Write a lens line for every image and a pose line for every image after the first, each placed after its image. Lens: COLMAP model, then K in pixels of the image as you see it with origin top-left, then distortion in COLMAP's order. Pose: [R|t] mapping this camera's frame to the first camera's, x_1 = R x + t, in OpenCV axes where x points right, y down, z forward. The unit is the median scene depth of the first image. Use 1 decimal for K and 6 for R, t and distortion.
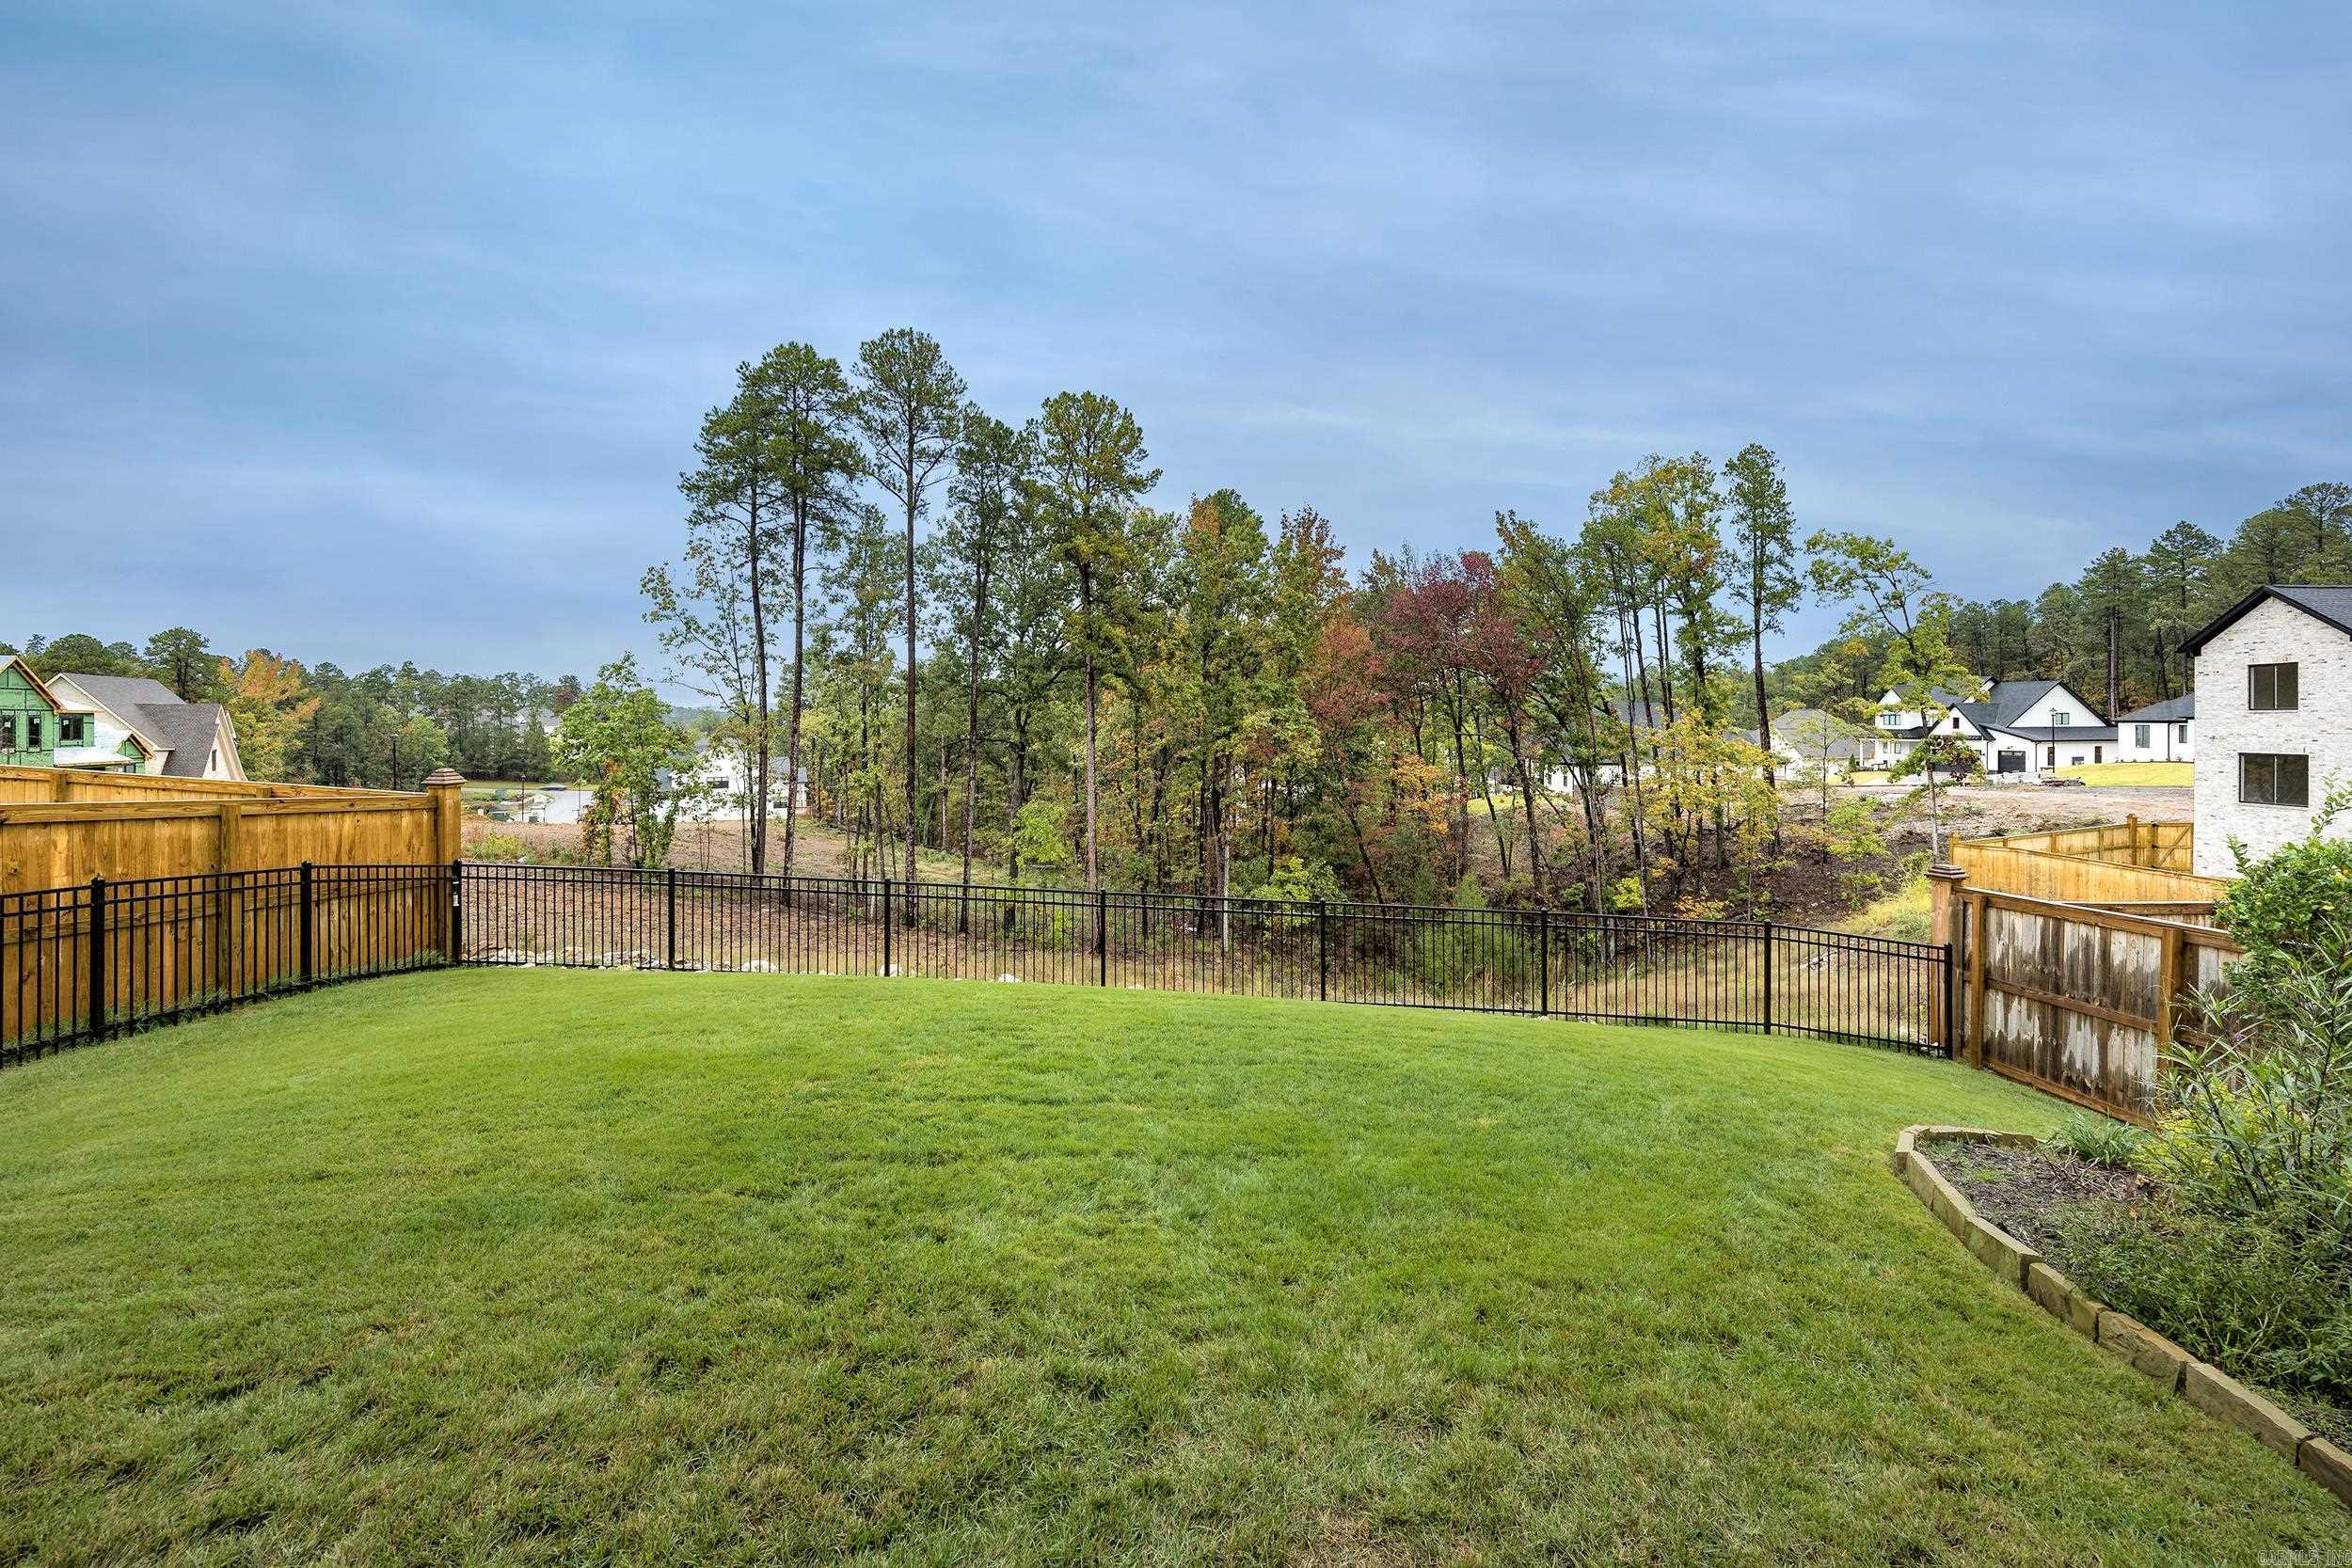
lens RADIAL K [[984.0, 0, 1086.9], [0, 984.0, 723.8], [0, 0, 1]] dist [0.001075, -0.001048]
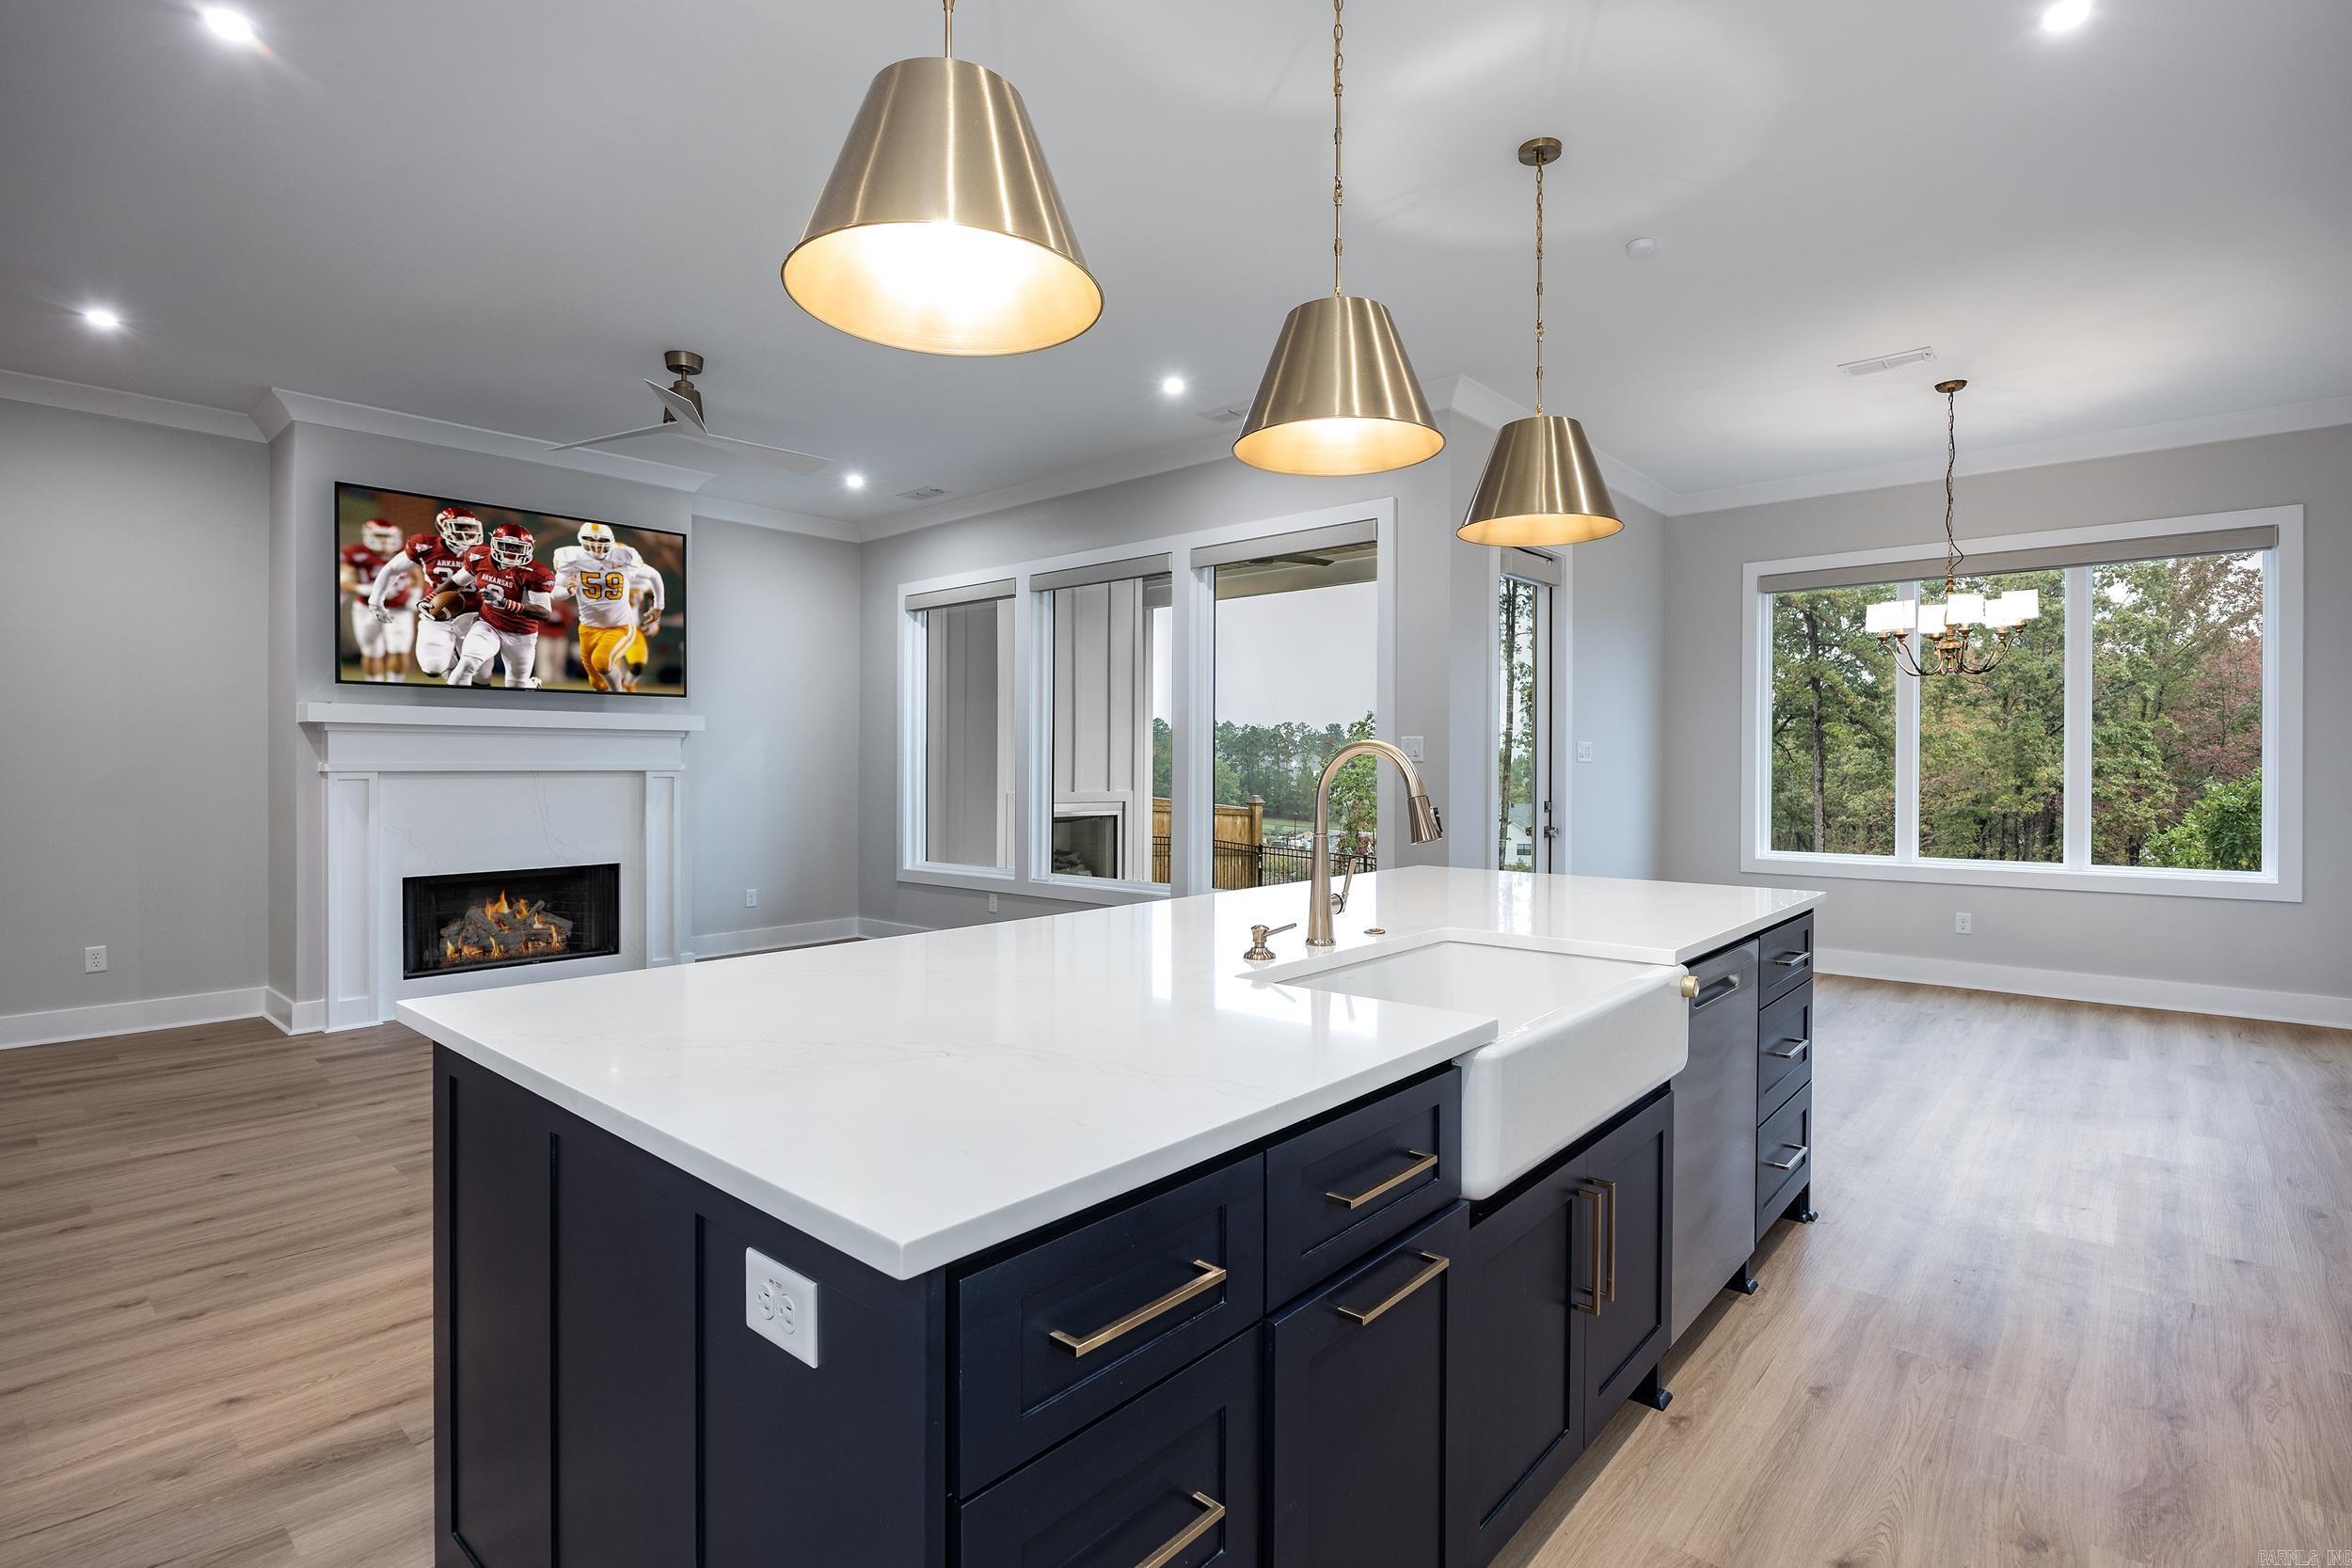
lens RADIAL K [[1053.3, 0, 1168.0], [0, 1053.3, 770.3], [0, 0, 1]] dist [-0.004595, -0.000297]
pose [[0.801085, 0.009435, -0.598476, 0.102173], [-0.009197, 0.999952, 0.003454, -0.001843], [0.598480, 0.002738, 0.801133, -0.174078]]
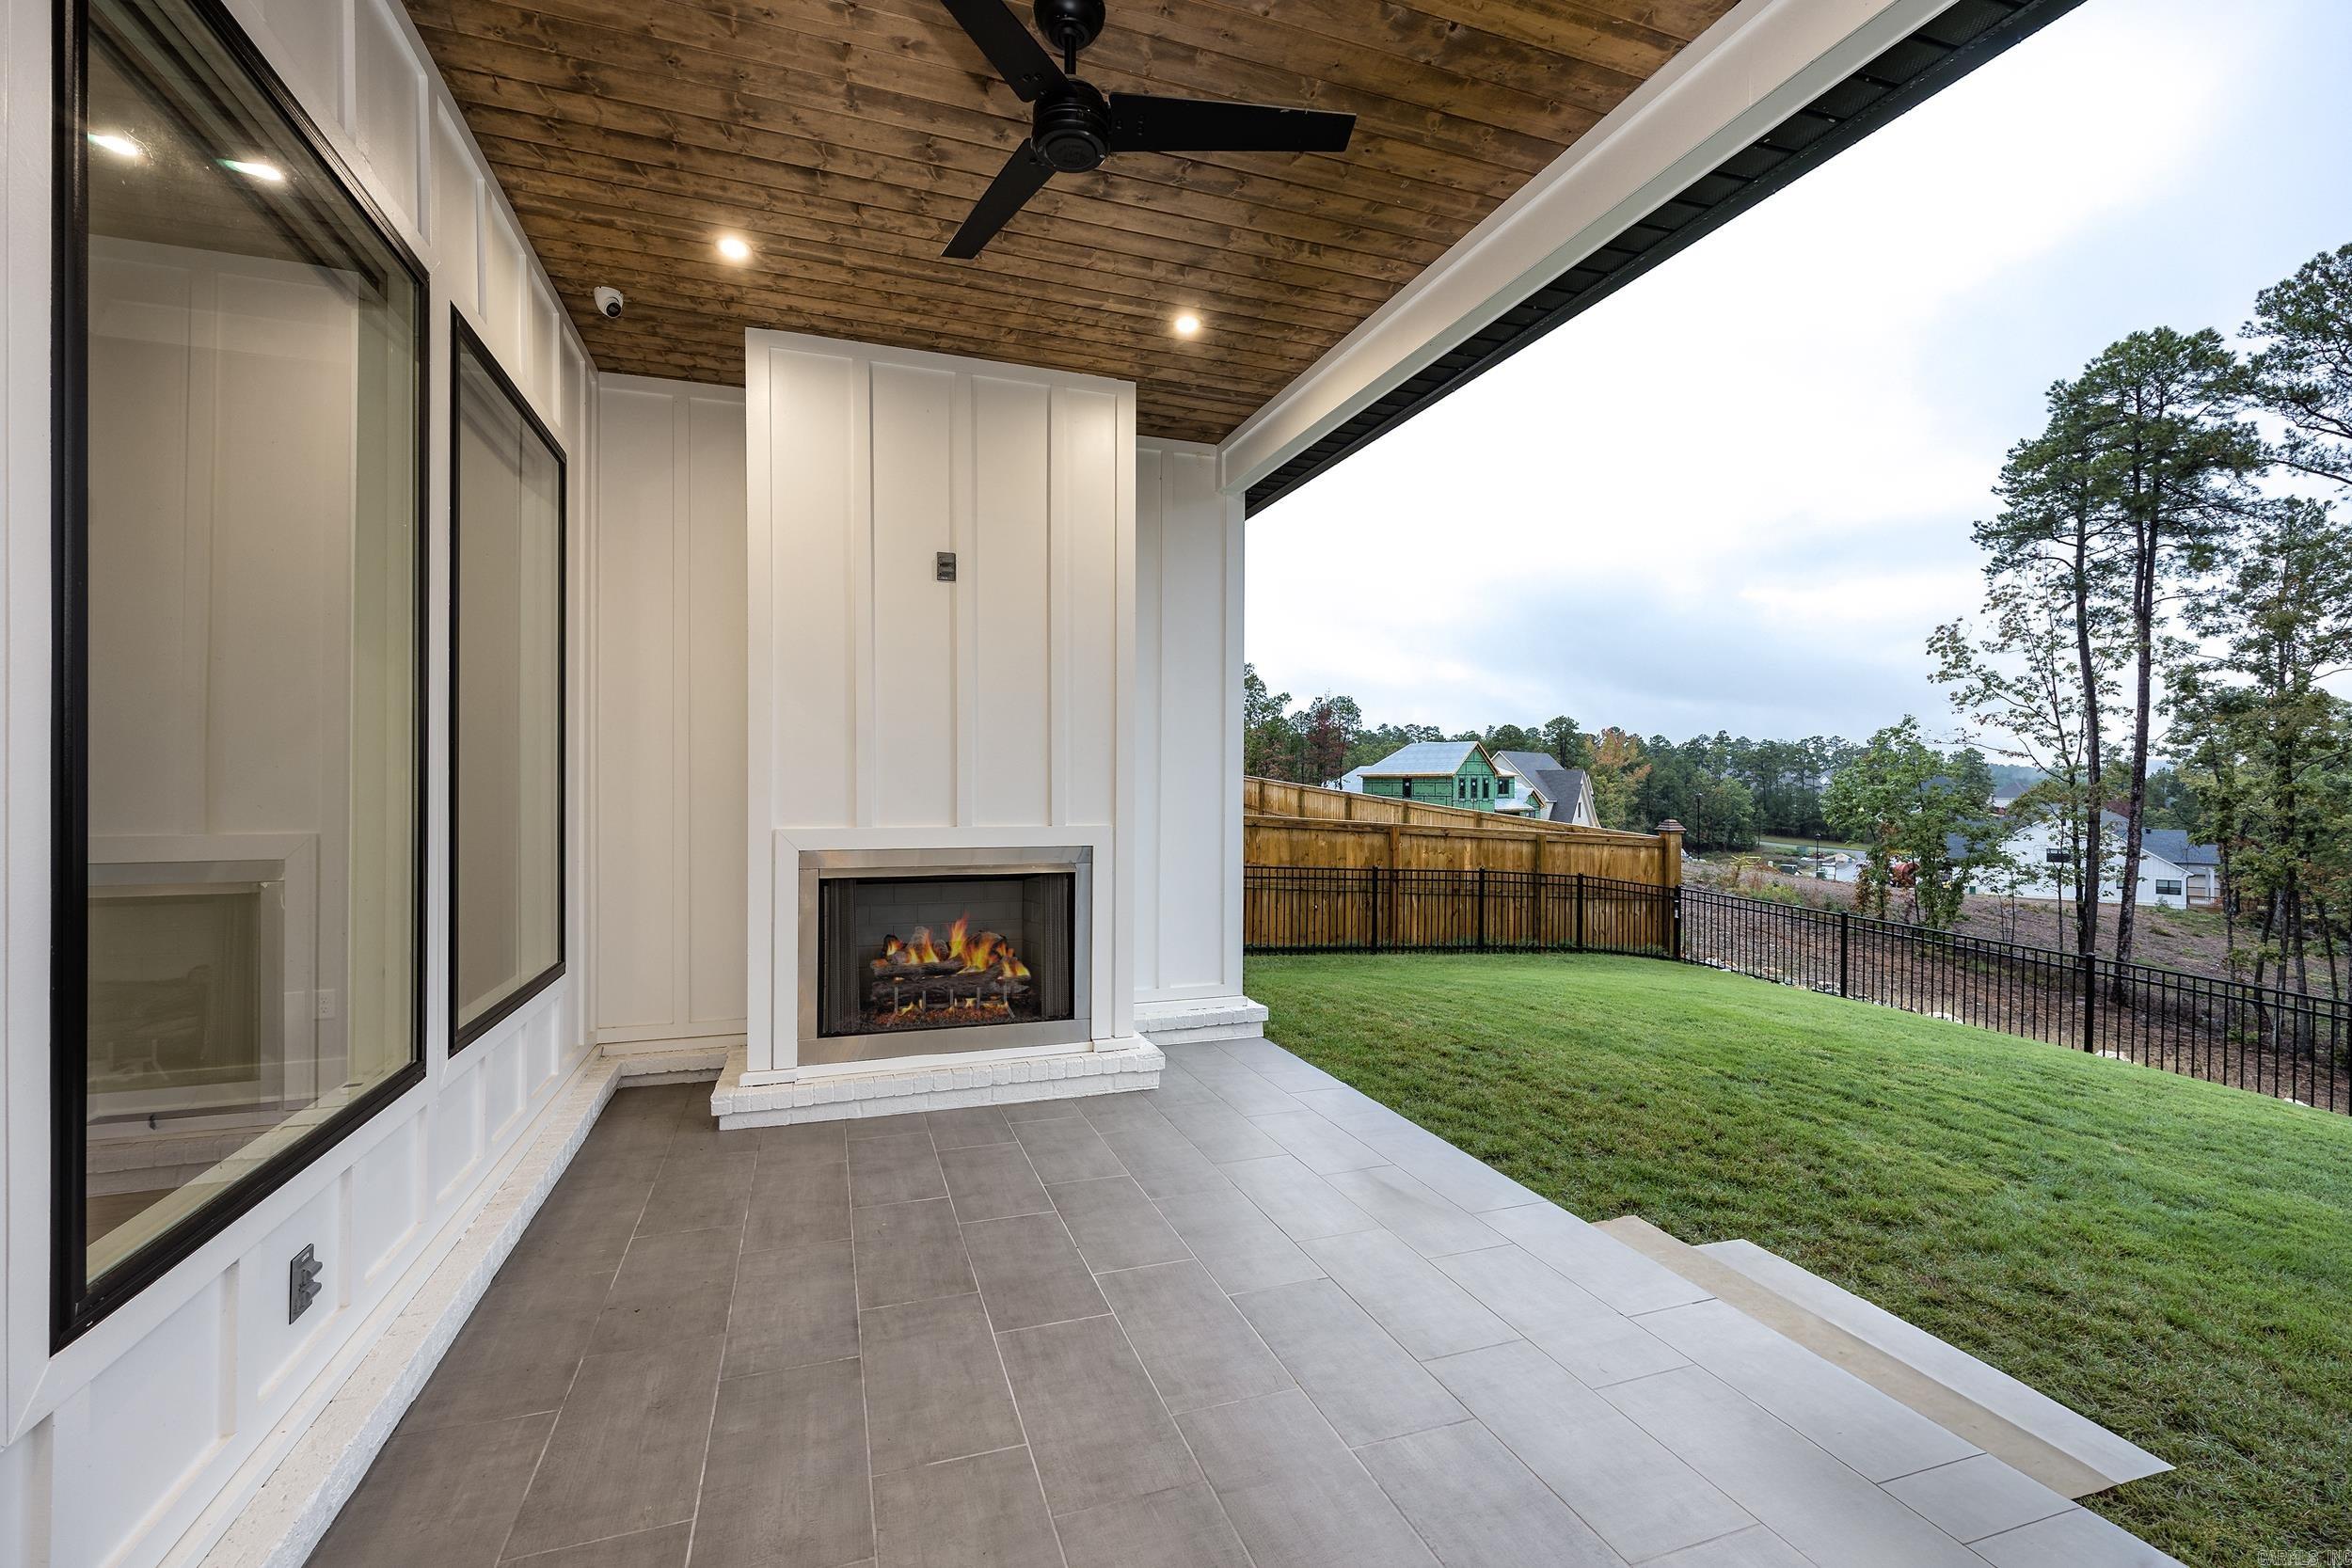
lens RADIAL K [[894.7, 0, 1185.4], [0, 894.7, 787.2], [0, 0, 1]] dist [-0.002643, -0.000319]
pose [[0.409072, 0.009542, -0.912452, 0.056677], [-0.006616, 0.999950, 0.007491, -0.001544], [0.912478, 0.002973, 0.409115, -0.039329]]
